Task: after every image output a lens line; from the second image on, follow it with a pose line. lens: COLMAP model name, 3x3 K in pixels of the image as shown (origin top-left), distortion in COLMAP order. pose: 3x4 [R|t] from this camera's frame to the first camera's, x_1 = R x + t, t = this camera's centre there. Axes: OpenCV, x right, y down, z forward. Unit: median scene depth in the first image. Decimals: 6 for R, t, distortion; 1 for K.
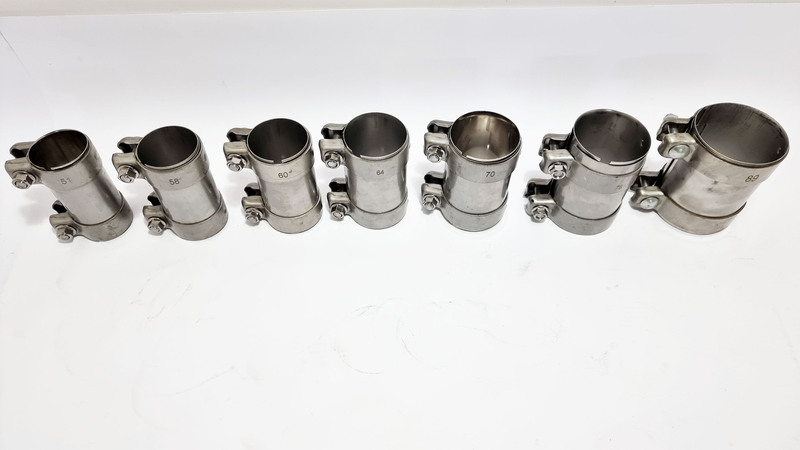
lens RADIAL K [[601.2, 0, 400.2], [0, 601.2, 223.7], [0, 0, 1]] dist [0.034424, -0.002973]
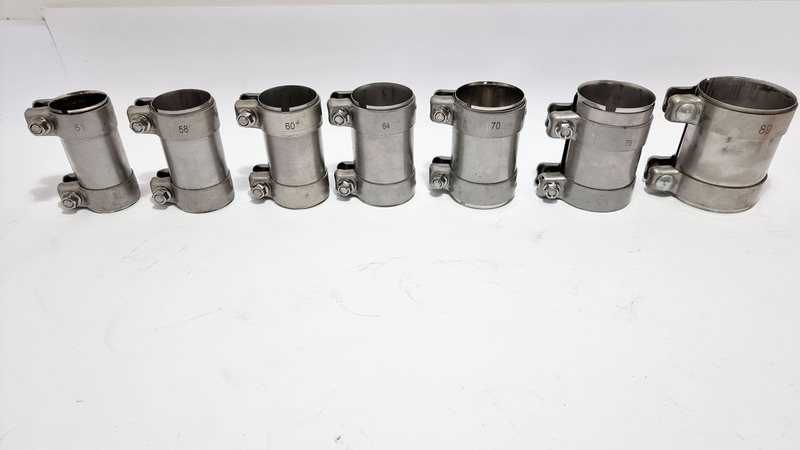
lens RADIAL K [[601.2, 0, 401.5], [0, 601.2, 227.3], [0, 0, 1]] dist [0.034424, -0.002973]
pose [[0.999122, 0.001726, -0.041854, 0.033549], [-0.015123, 0.946627, -0.321975, 0.380302], [0.039065, 0.322325, 0.945823, 0.097218]]
